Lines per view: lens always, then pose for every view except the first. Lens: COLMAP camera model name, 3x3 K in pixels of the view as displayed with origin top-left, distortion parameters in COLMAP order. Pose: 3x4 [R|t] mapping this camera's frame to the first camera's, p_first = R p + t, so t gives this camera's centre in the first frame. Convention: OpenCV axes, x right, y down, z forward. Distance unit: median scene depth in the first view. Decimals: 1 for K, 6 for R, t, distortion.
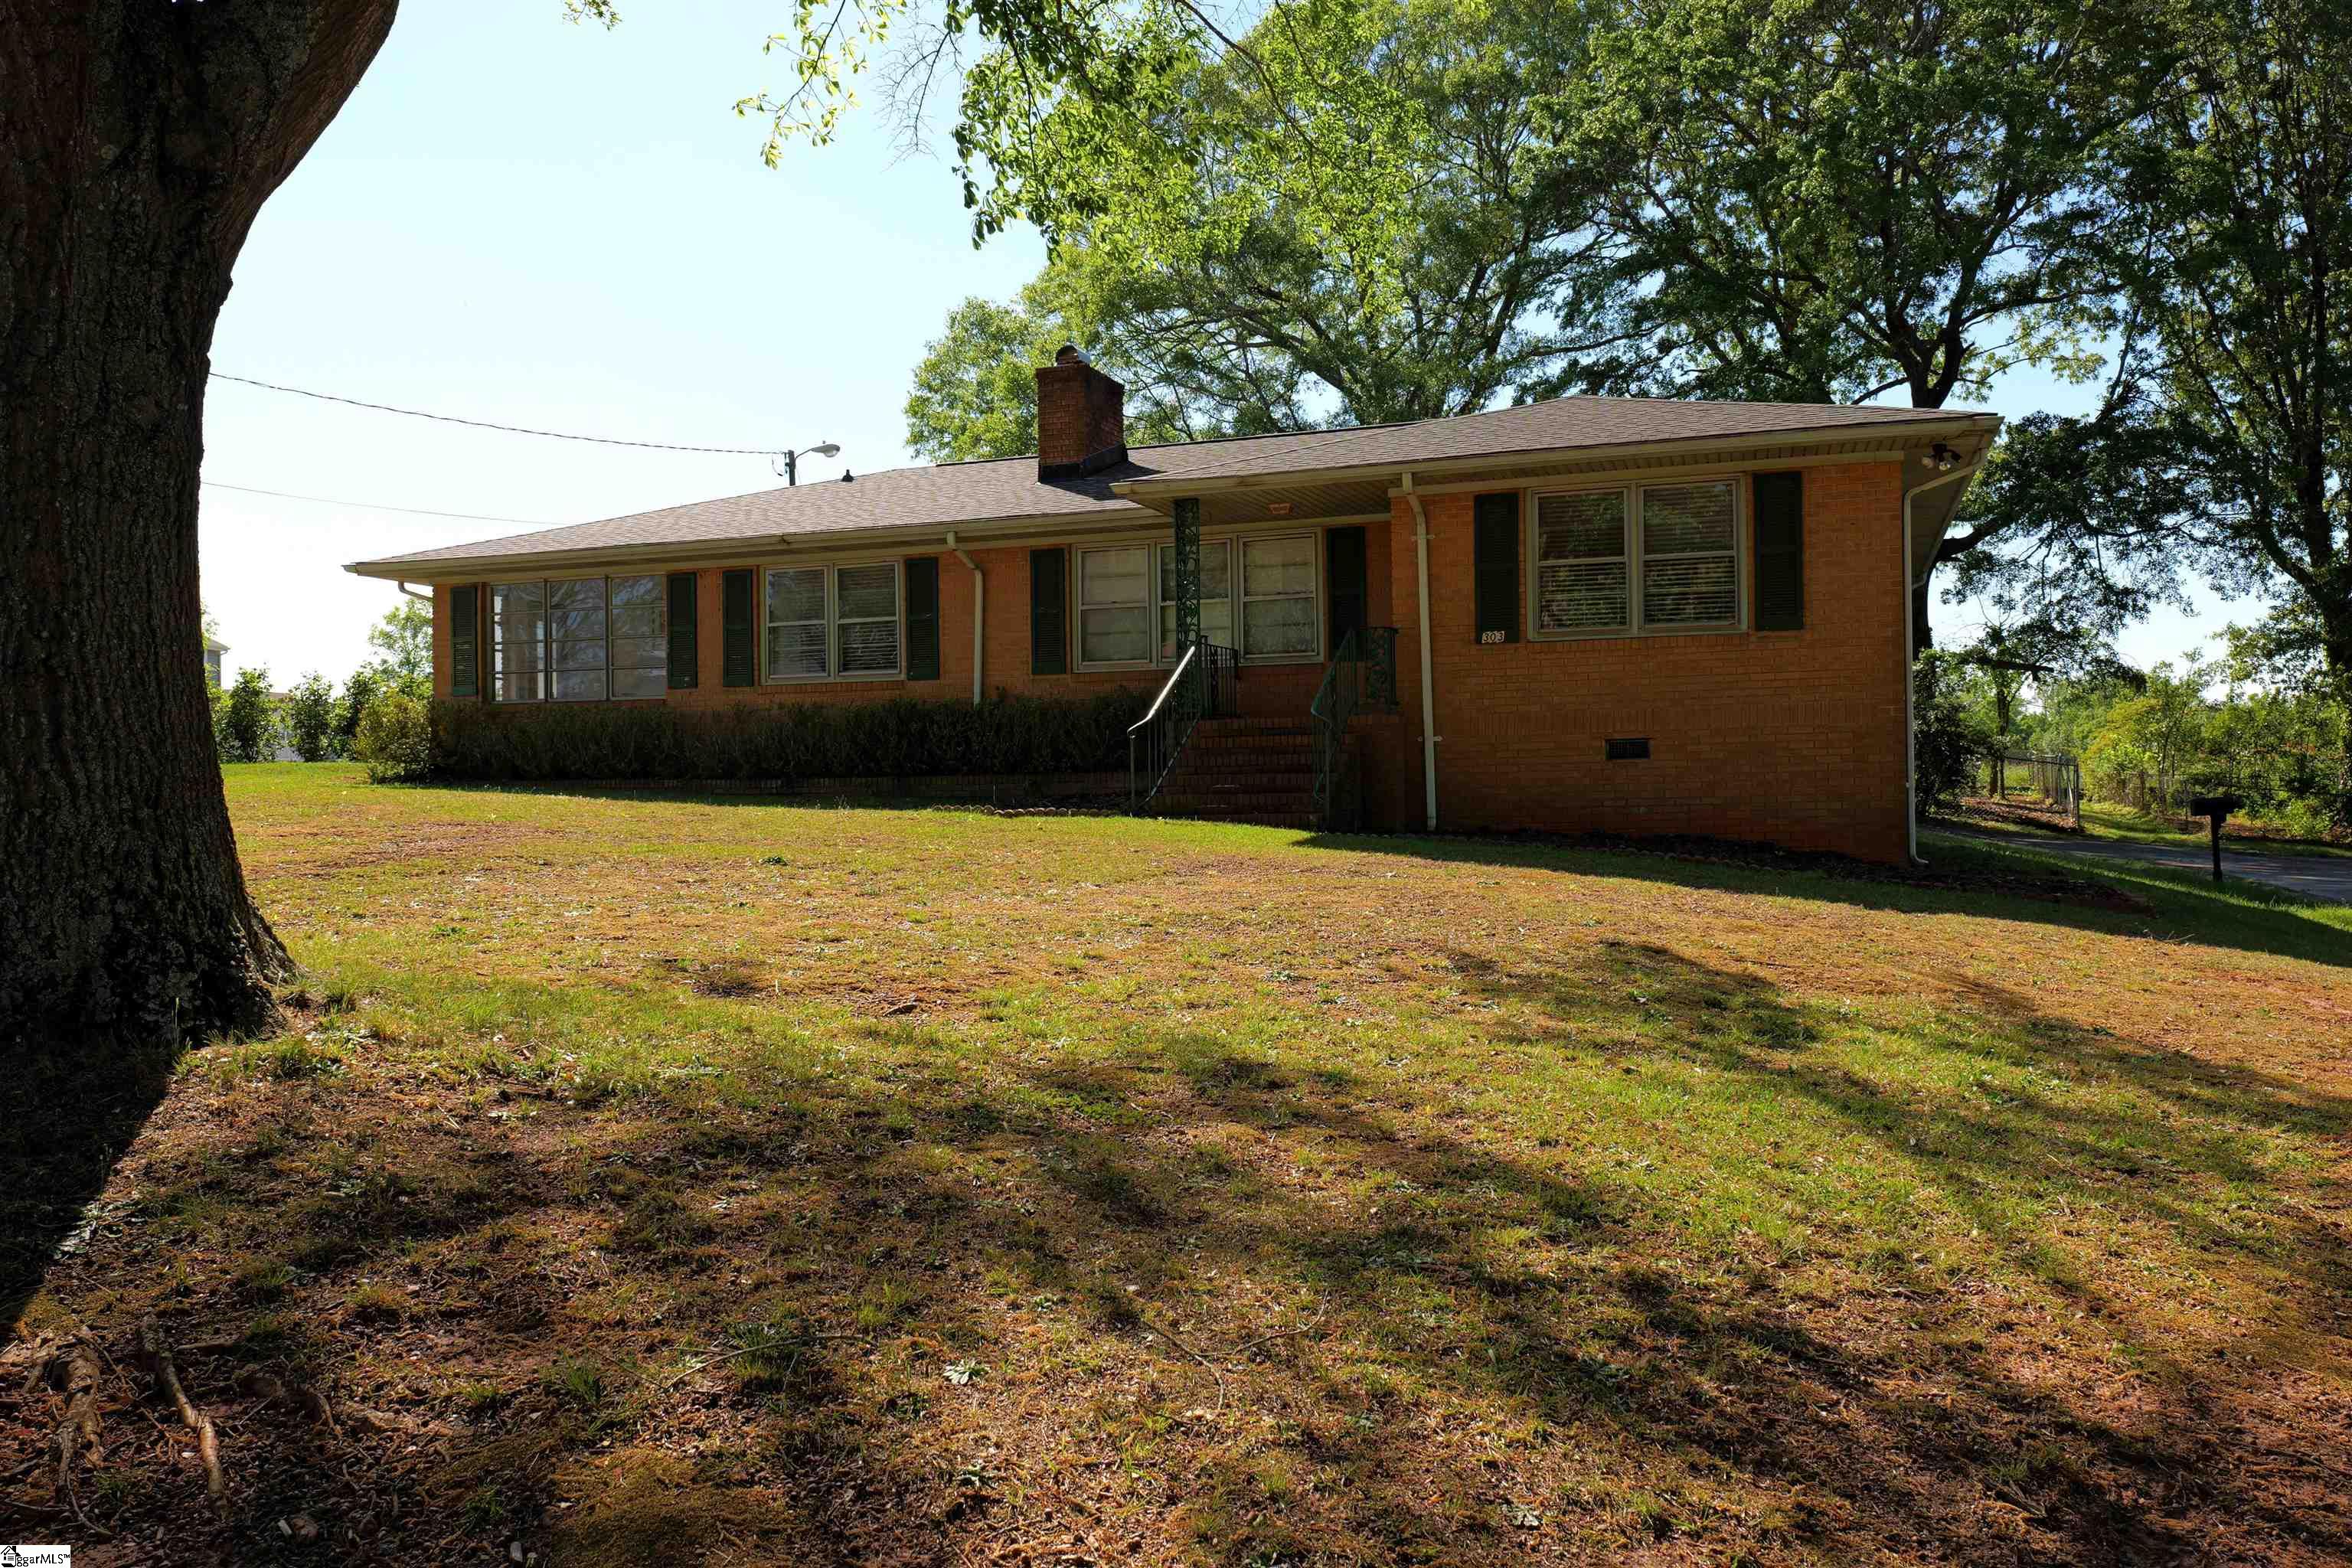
lens RADIAL K [[1674.8, 0, 1176.0], [0, 1674.8, 784.0], [0, 0, 1]] dist [0.000195, 0.000758]
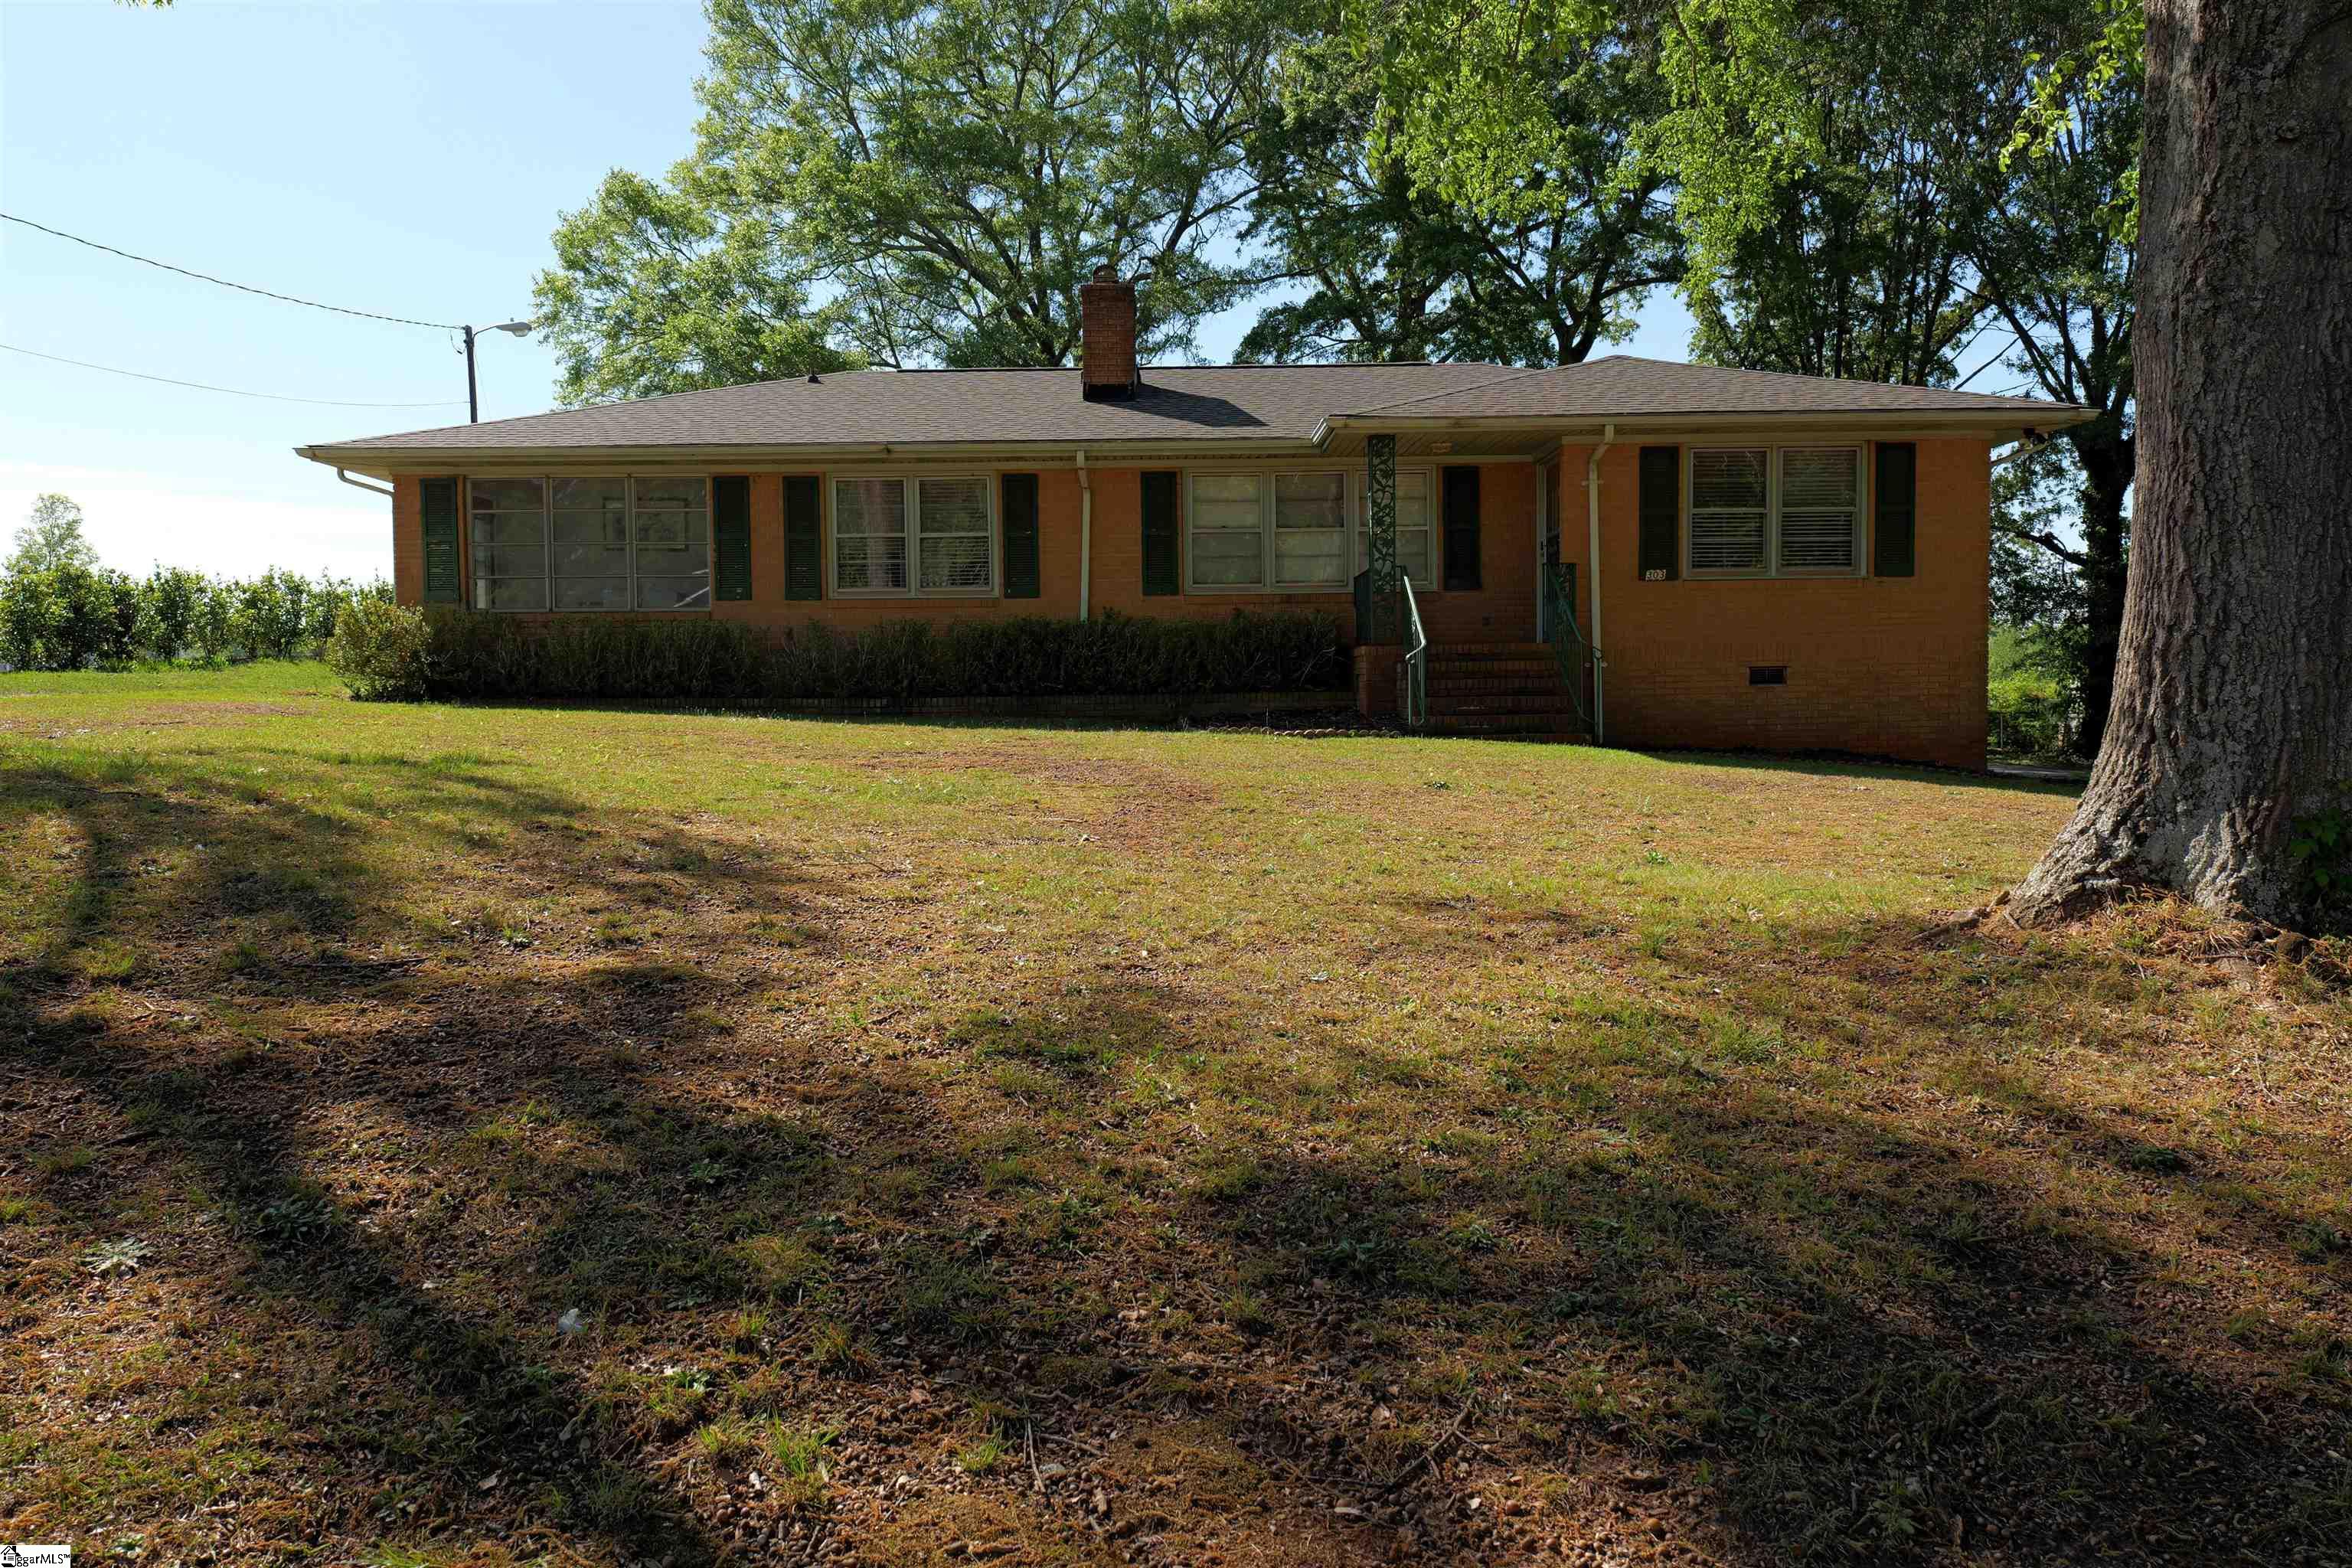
lens RADIAL K [[1674.8, 0, 1176.0], [0, 1674.8, 784.0], [0, 0, 1]] dist [0.000195, 0.000758]
pose [[0.943805, -0.015001, 0.330162, -0.405146], [-0.002774, 0.998575, 0.053302, -0.005230], [-0.330491, -0.051222, 0.942418, 0.028854]]
